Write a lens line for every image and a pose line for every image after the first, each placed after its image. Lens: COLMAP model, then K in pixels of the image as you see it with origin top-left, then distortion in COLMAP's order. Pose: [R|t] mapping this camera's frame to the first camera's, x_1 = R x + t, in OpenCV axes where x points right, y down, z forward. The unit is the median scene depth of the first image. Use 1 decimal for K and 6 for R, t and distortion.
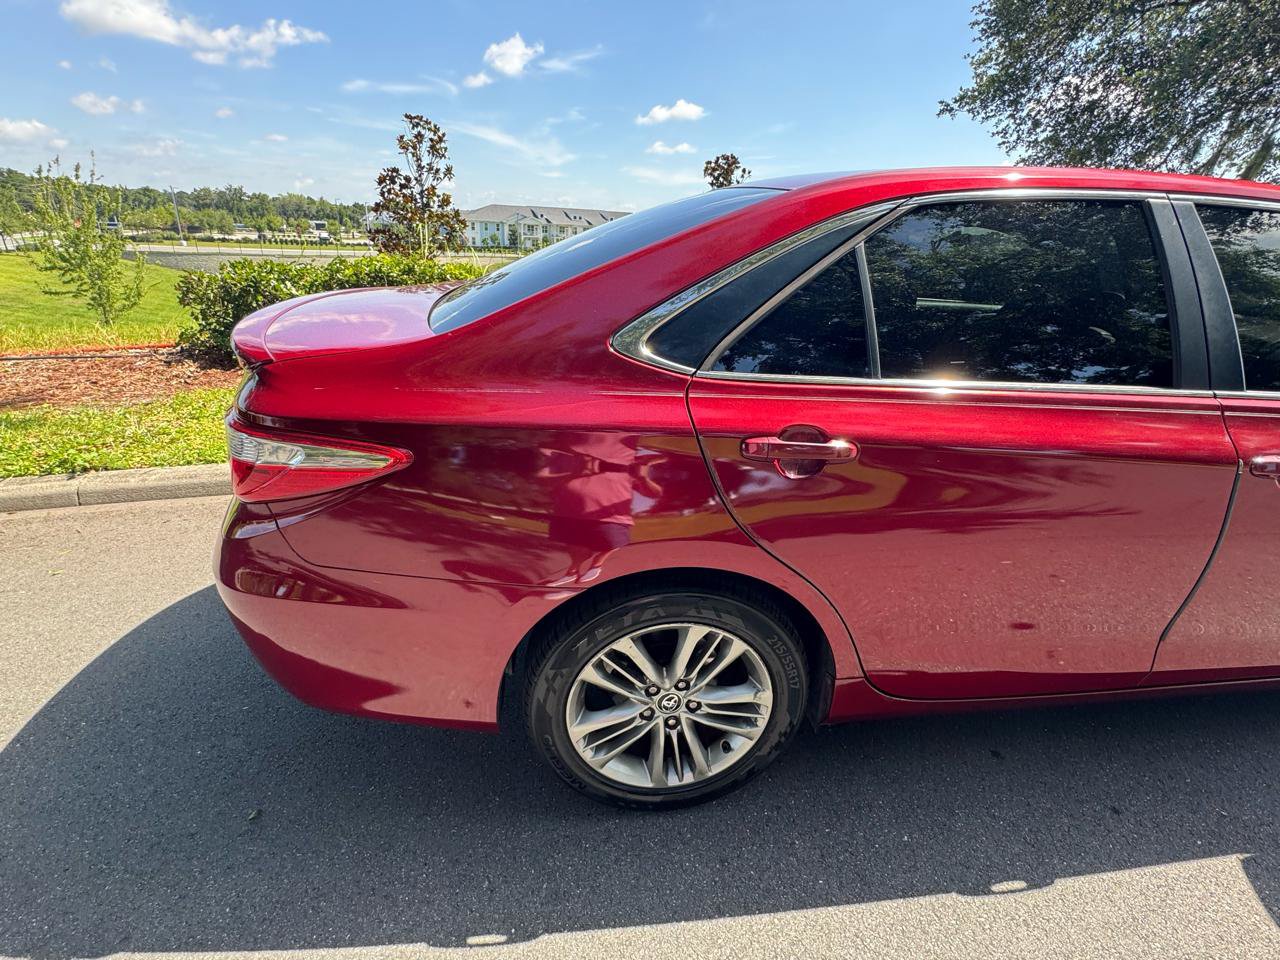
lens RADIAL K [[619.0, 0, 640.0], [0, 619.0, 480.0], [0, 0, 1]] dist [-0.002083, -0.000153]
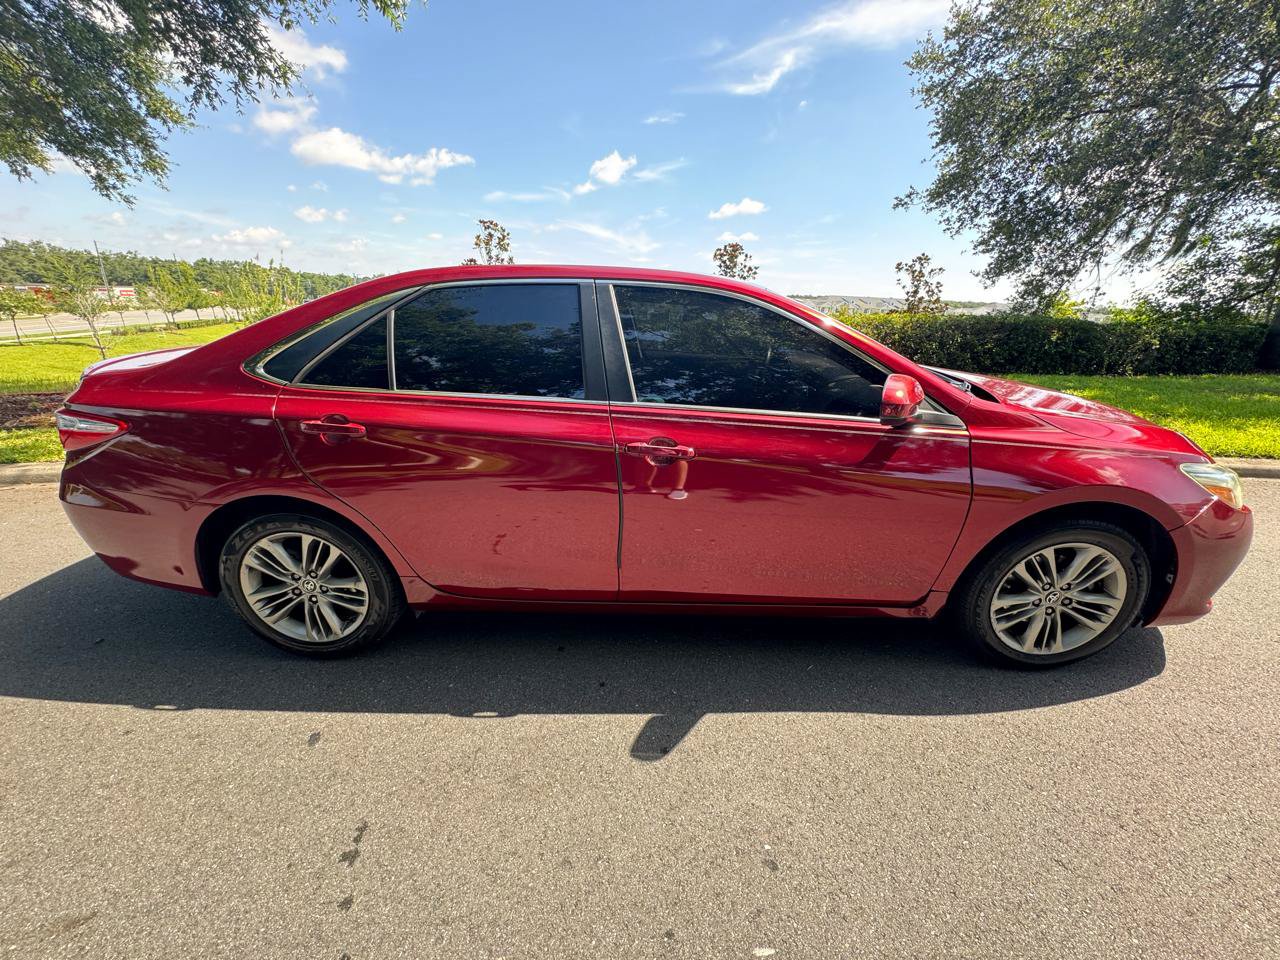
lens RADIAL K [[510.4, 0, 640.0], [0, 510.4, 480.0], [0, 0, 1]] dist [0.001148, -0.000886]
pose [[0.991562, 0.035553, -0.124664, 1.074699], [-0.041752, 0.998000, -0.047471, 0.105879], [0.122727, 0.052275, 0.991063, -0.251961]]
